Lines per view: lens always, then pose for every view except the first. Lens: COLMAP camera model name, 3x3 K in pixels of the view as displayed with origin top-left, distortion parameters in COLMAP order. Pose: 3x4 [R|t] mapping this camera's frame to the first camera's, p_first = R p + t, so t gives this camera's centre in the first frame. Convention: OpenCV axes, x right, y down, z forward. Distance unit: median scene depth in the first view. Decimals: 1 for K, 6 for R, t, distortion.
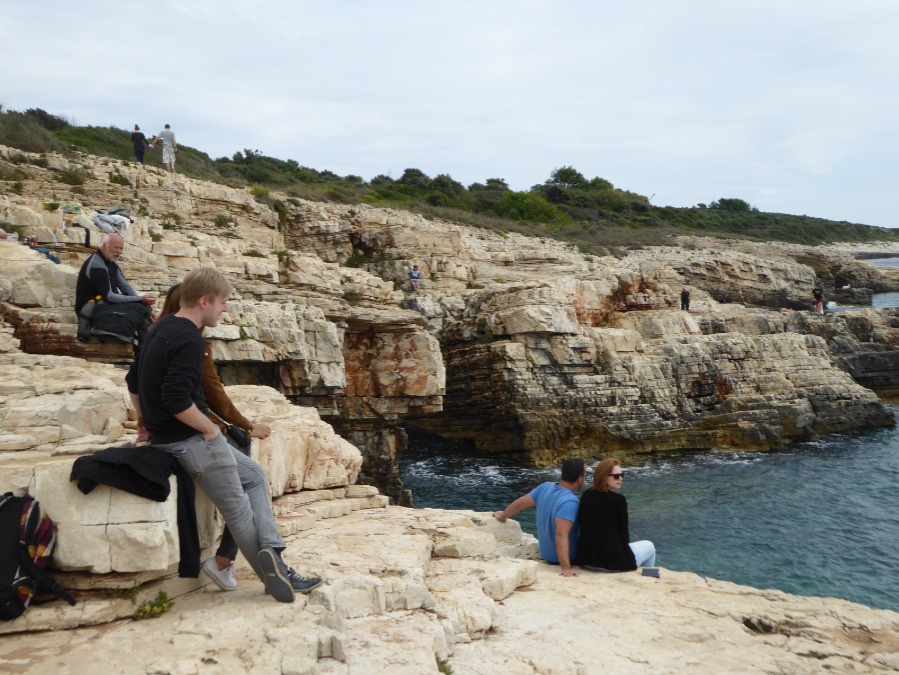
lens RADIAL K [[1087.5, 0, 449.5], [0, 1087.5, 337.5], [0, 0, 1]] dist [0.008597, -0.005028]
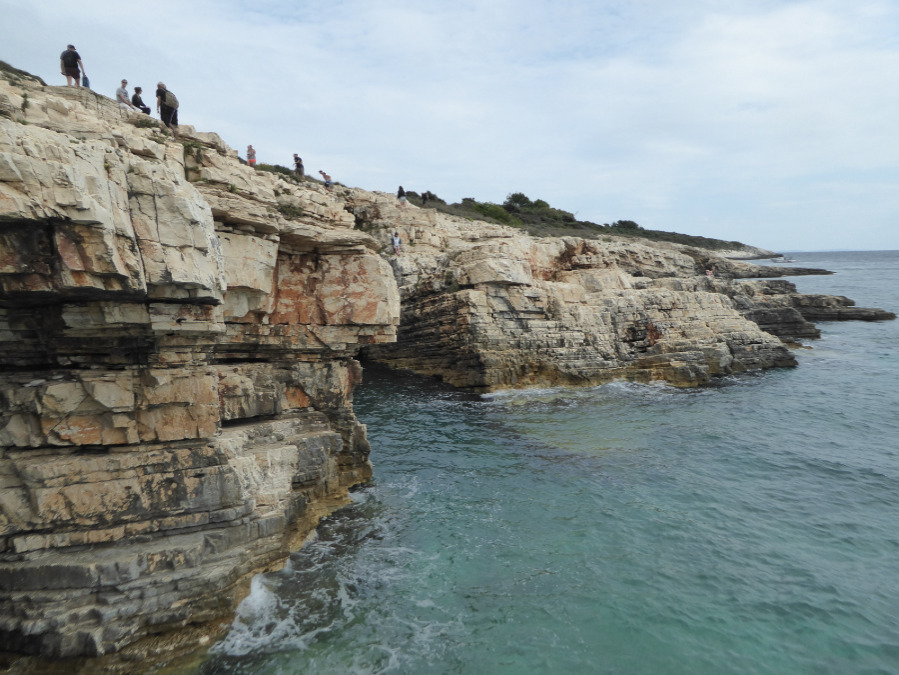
lens RADIAL K [[705.7, 0, 449.5], [0, 705.7, 337.5], [0, 0, 1]] dist [-0.006450, 0.006310]
pose [[0.999882, 0.006109, 0.014066, 0.019707], [-0.006585, 0.999398, 0.034057, 0.027002], [-0.013849, -0.034146, 0.999321, 0.246503]]
